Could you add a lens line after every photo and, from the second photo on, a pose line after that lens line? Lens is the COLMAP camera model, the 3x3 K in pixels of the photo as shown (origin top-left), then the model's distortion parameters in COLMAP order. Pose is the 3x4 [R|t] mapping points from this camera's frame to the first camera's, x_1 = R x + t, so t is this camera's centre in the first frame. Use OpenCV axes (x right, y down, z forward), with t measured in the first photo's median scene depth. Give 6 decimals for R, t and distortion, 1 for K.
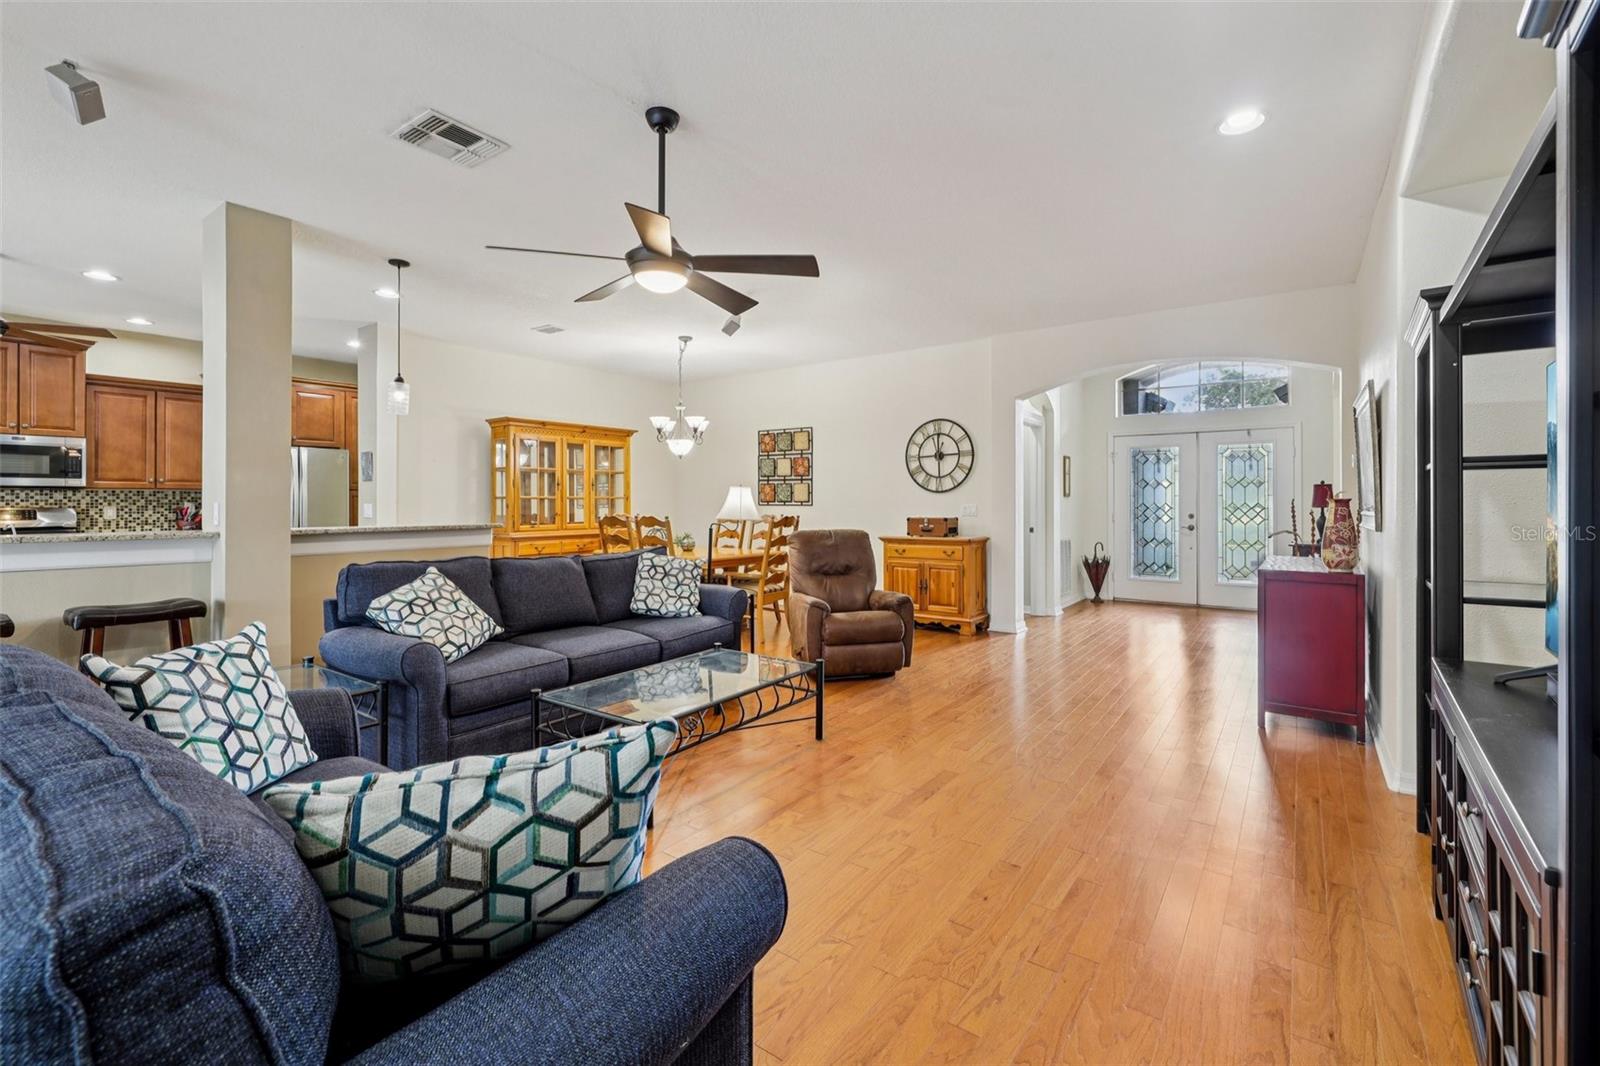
lens RADIAL K [[678.2, 0, 807.5], [0, 678.2, 502.3], [0, 0, 1]] dist [0.000875, -0.000502]
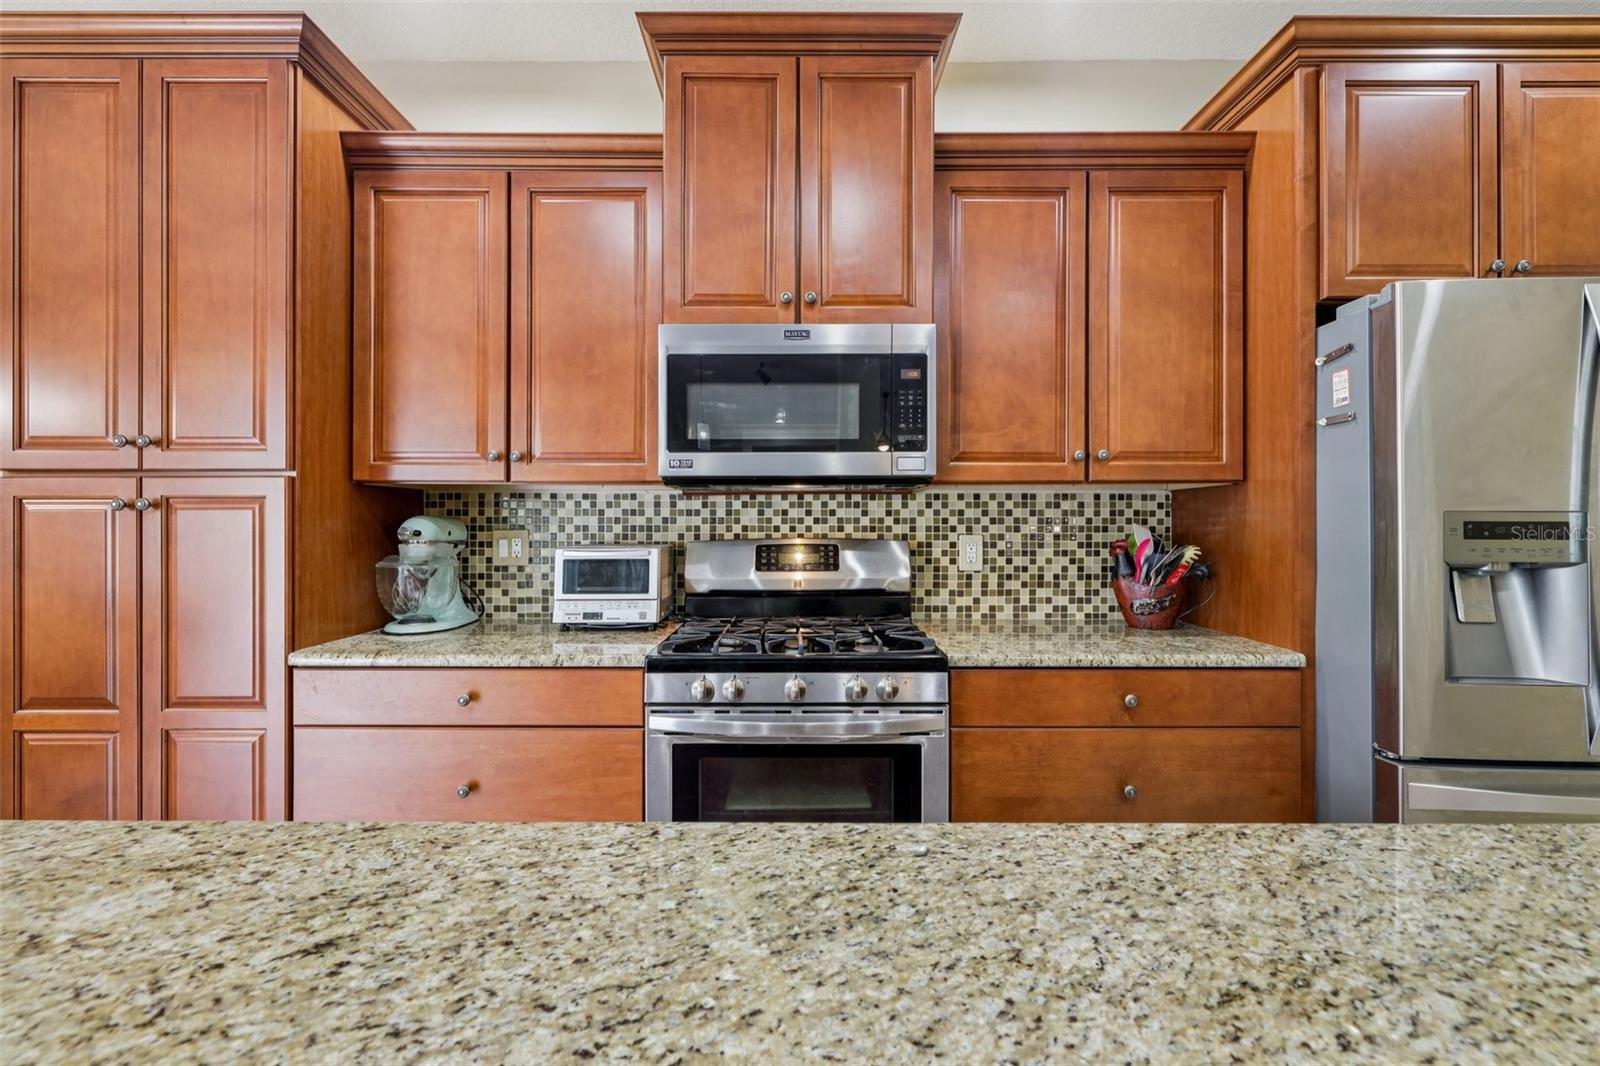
lens RADIAL K [[678.2, 0, 796.4], [0, 678.2, 520.7], [0, 0, 1]] dist [0.000875, -0.000502]
pose [[0.583208, 0.000541, -0.812323, -0.731755], [0.000887, 0.999999, 0.001303, -0.002600], [0.812322, -0.001481, 0.583207, 0.660190]]
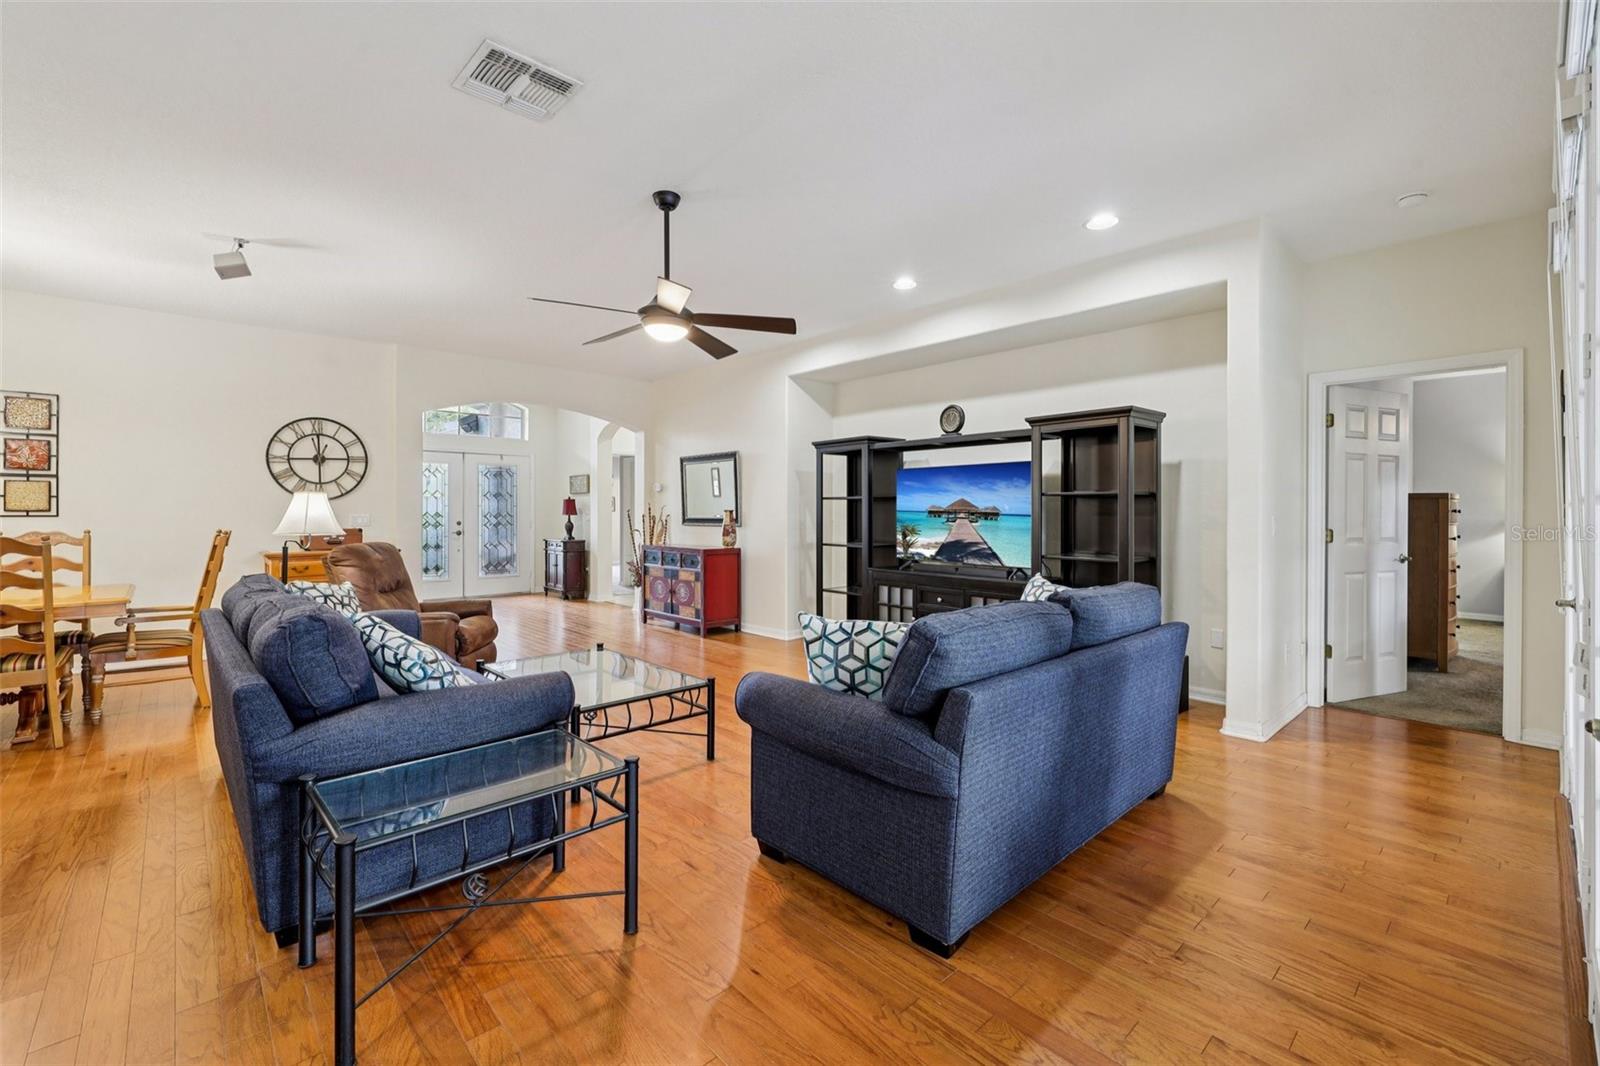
lens RADIAL K [[678.2, 0, 805.4], [0, 678.2, 512.5], [0, 0, 1]] dist [0.000875, -0.000502]
pose [[0.196304, -0.001007, 0.980543, -0.573360], [-0.003111, 0.999994, 0.001649, -0.002423], [-0.980538, -0.003374, 0.196299, 0.209596]]
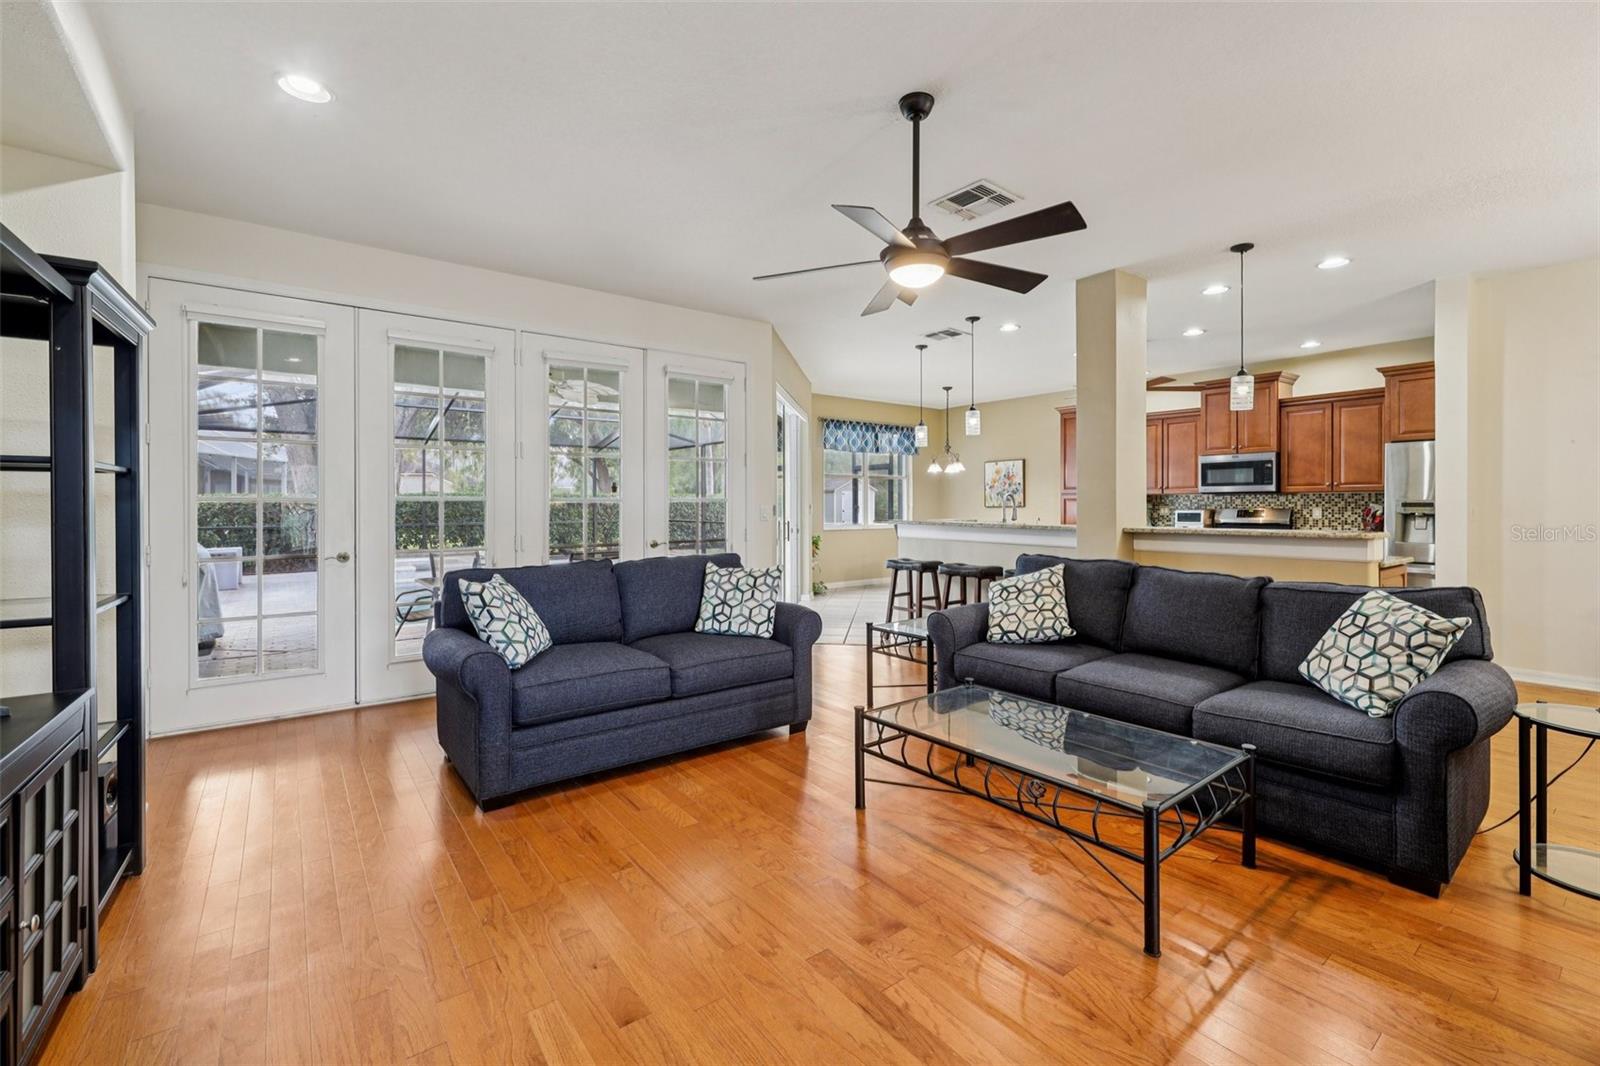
lens RADIAL K [[678.2, 0, 806.0], [0, 678.2, 503.2], [0, 0, 1]] dist [0.000875, -0.000502]
pose [[-0.291811, -0.001517, -0.956475, 0.316057], [0.003067, 0.999992, -0.002521, -0.000802], [0.956471, -0.003670, -0.291804, 0.471330]]
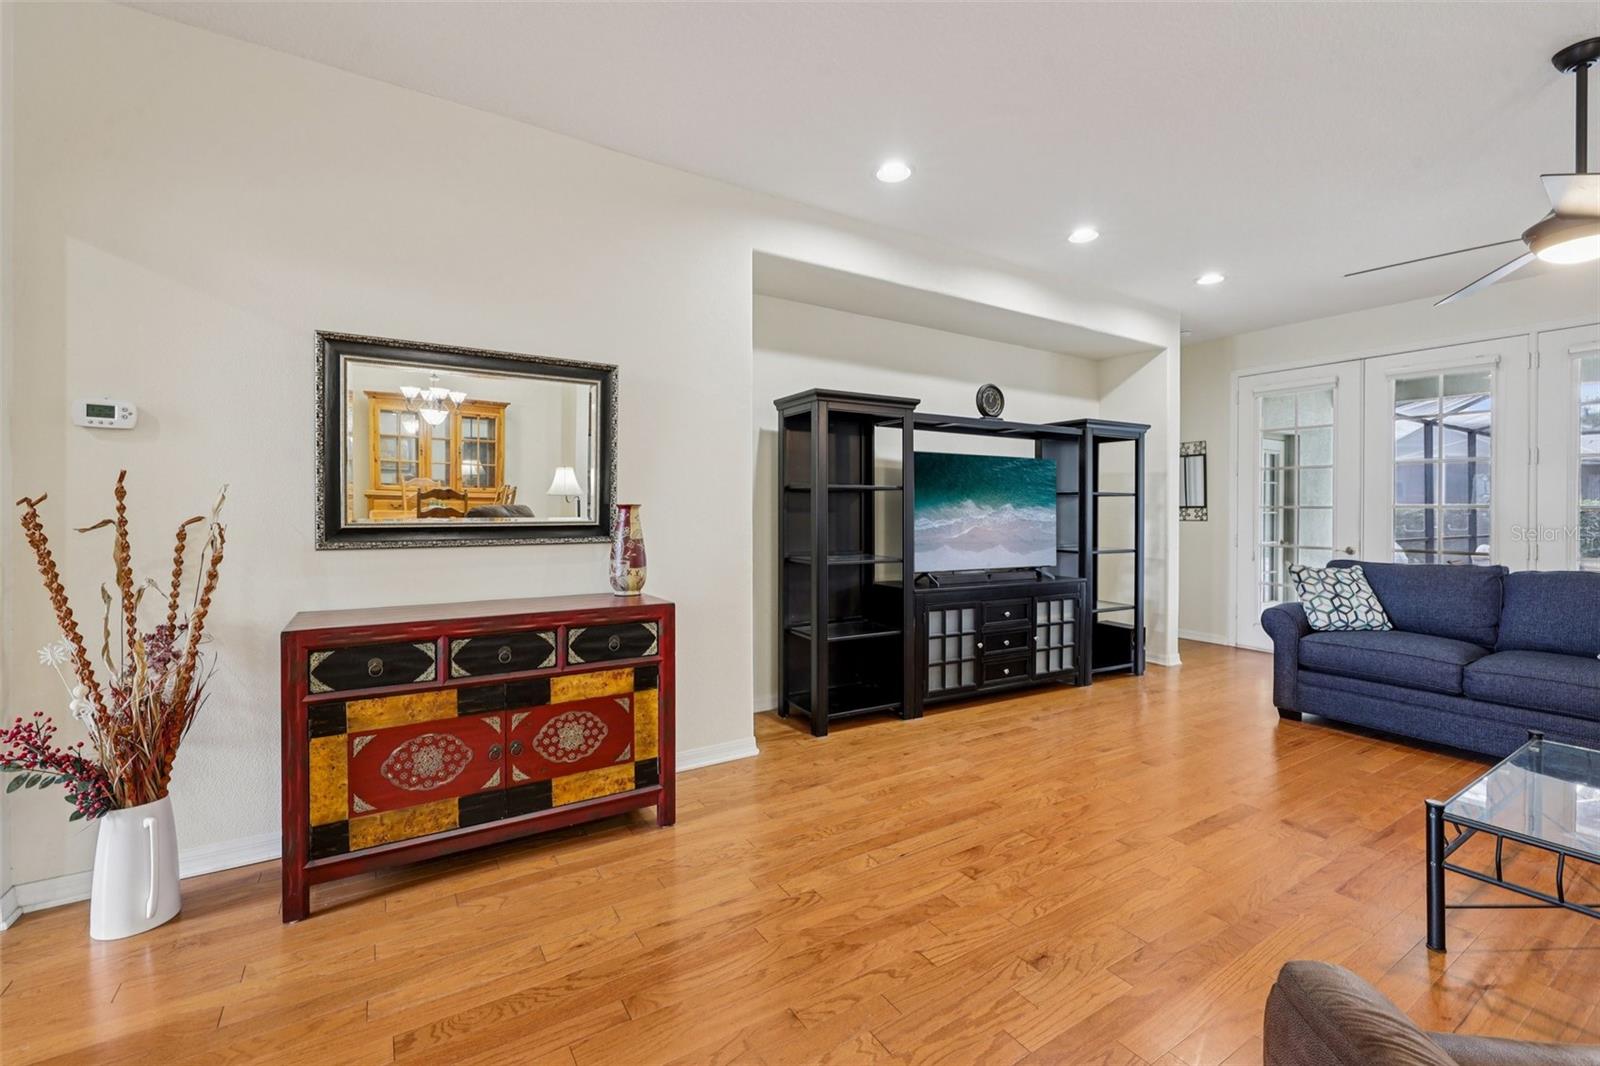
lens RADIAL K [[678.2, 0, 810.4], [0, 678.2, 511.0], [0, 0, 1]] dist [0.000875, -0.000502]
pose [[-0.923699, -0.004444, 0.383092, 0.144190], [-0.004333, 0.999990, 0.001152, -0.000568], [-0.383093, -0.000596, -0.923709, 0.882283]]
